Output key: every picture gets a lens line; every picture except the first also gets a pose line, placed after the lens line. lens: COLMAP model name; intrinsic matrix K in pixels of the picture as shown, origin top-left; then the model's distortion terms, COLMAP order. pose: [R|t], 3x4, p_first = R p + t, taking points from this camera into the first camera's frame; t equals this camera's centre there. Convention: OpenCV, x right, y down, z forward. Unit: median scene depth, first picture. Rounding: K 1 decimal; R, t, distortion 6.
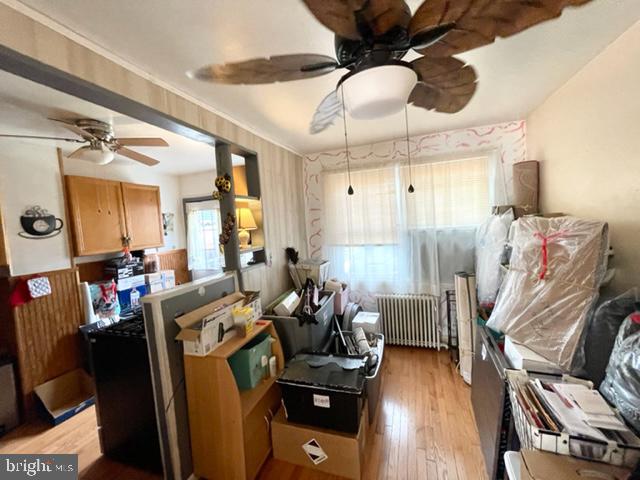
lens RADIAL K [[260.8, 0, 317.6], [0, 260.8, 239.8], [0, 0, 1]] dist [-0.005232, -0.000387]
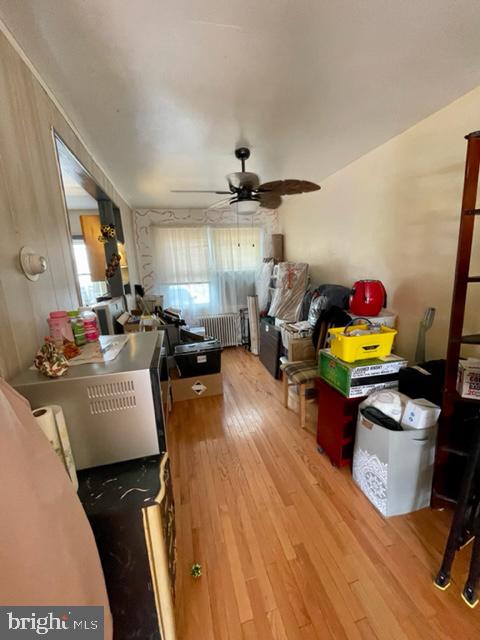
lens RADIAL K [[260.8, 0, 241.0], [0, 260.8, 321.4], [0, 0, 1]] dist [-0.005232, -0.000387]
pose [[0.829215, -0.089253, 0.551757, -0.489667], [0.033397, 0.993316, 0.110490, 0.102859], [-0.557931, -0.073194, 0.826653, -0.434038]]
